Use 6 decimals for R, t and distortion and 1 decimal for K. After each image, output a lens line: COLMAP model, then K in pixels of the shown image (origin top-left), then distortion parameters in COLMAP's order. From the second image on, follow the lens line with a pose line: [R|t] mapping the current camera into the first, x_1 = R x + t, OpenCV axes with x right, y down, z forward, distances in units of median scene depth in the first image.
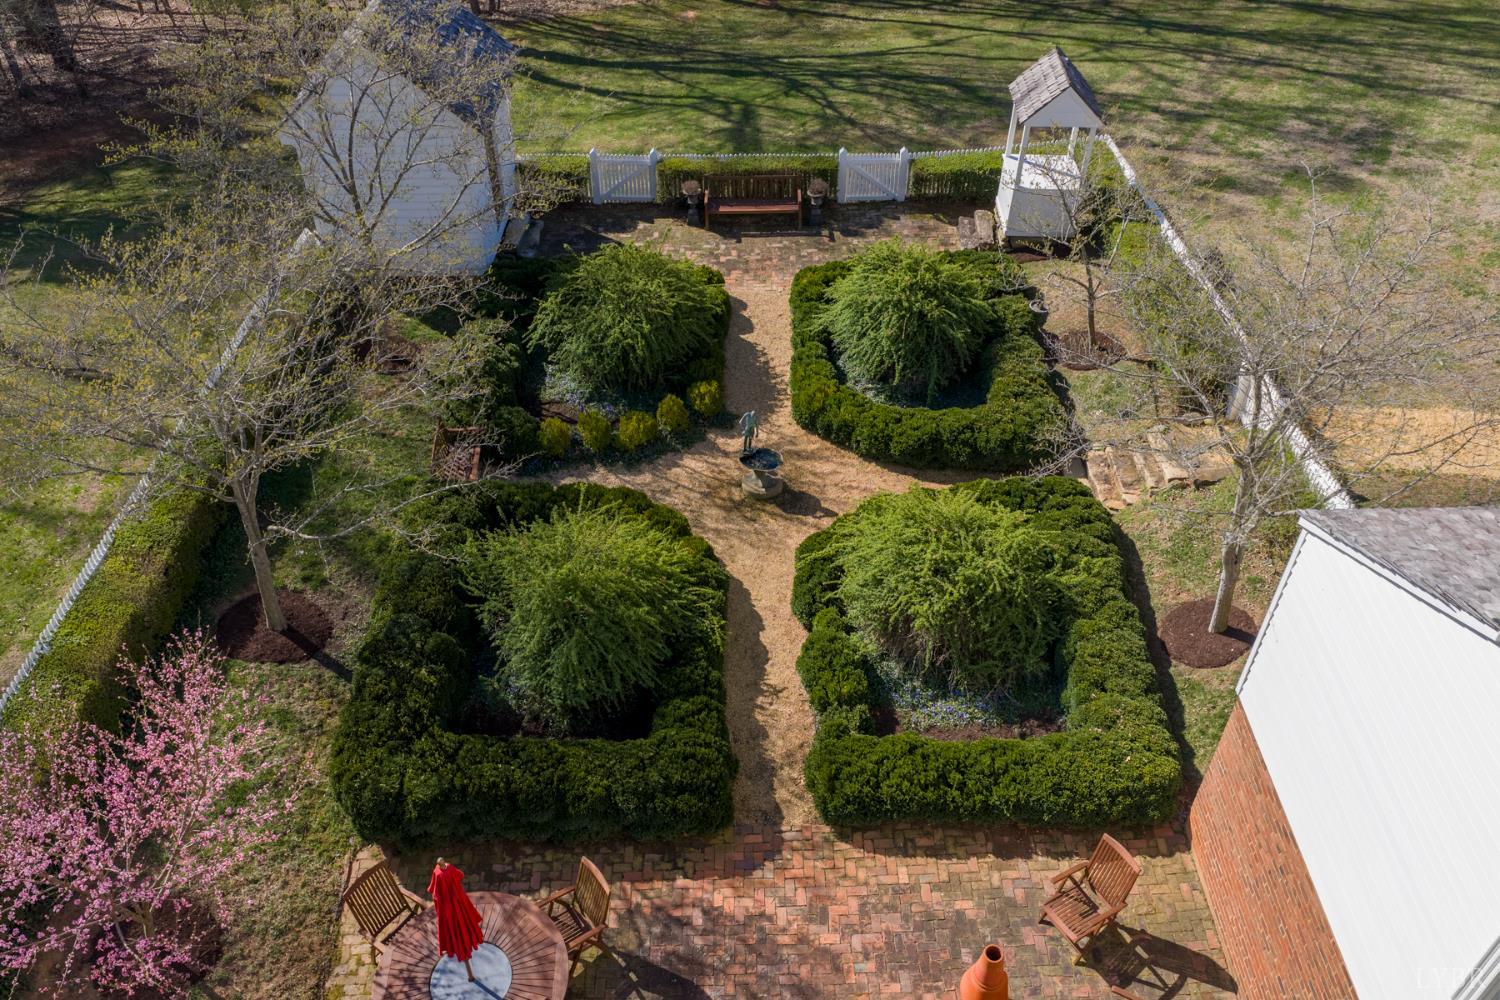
lens RADIAL K [[1233.0, 0, 750.0], [0, 1233.0, 500.0], [0, 0, 1]] dist [0.010941, -0.000422]
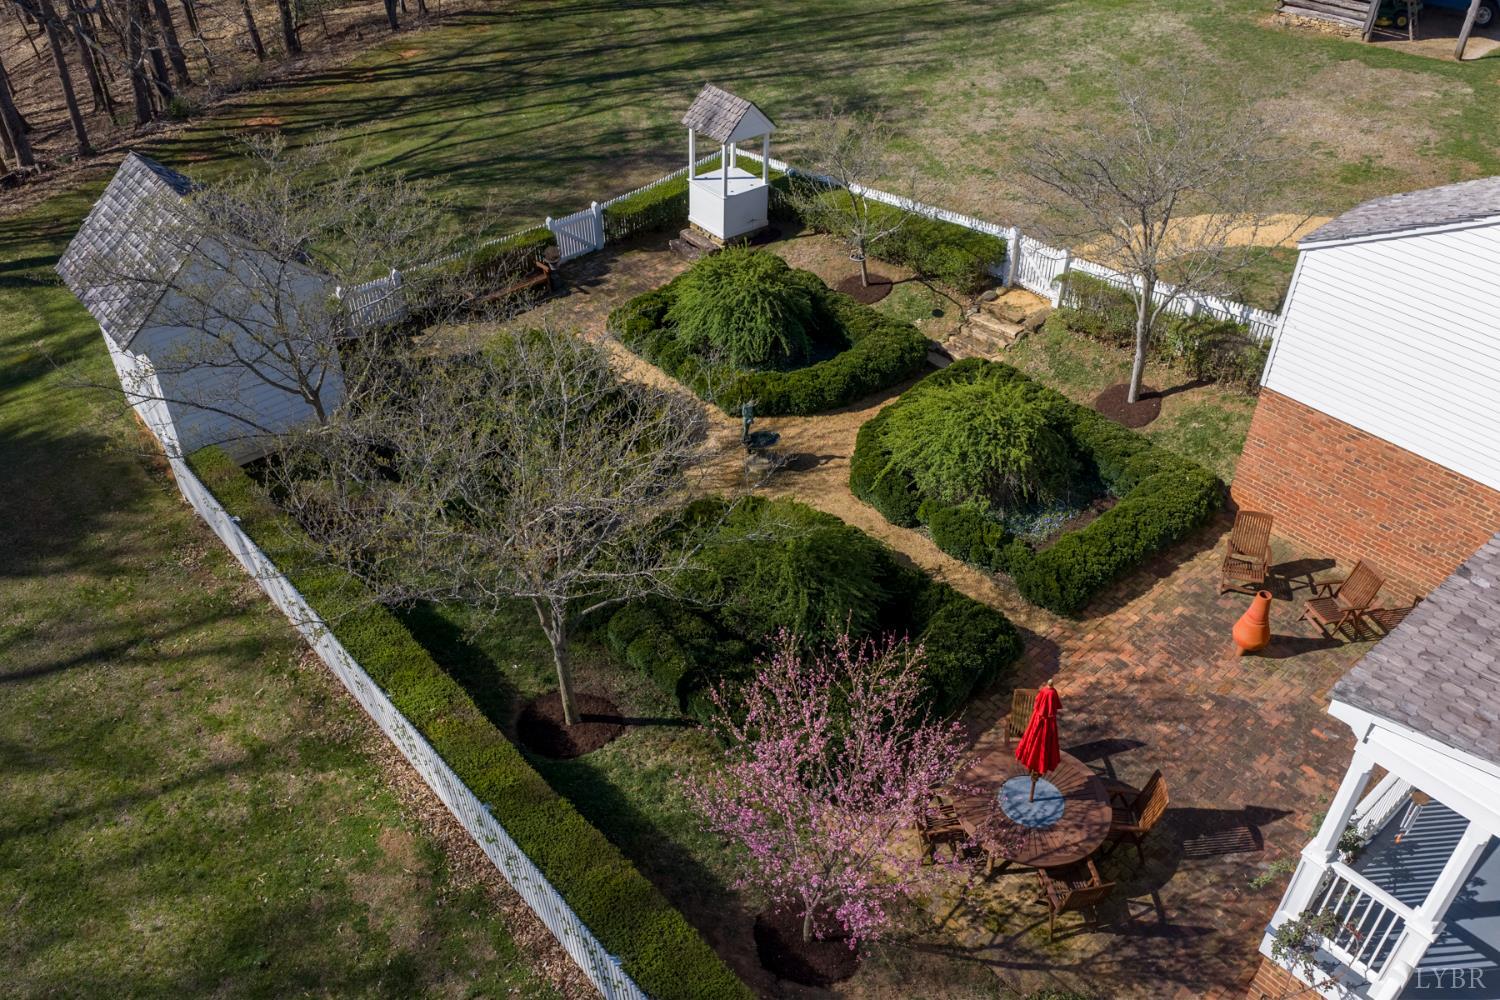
lens RADIAL K [[1233.0, 0, 750.0], [0, 1233.0, 500.0], [0, 0, 1]] dist [0.010941, -0.000422]
pose [[0.767749, -0.394949, 0.504557, -0.599868], [0.432133, 0.900564, 0.047383, -0.040991], [-0.473100, 0.181657, 0.862077, 0.006002]]
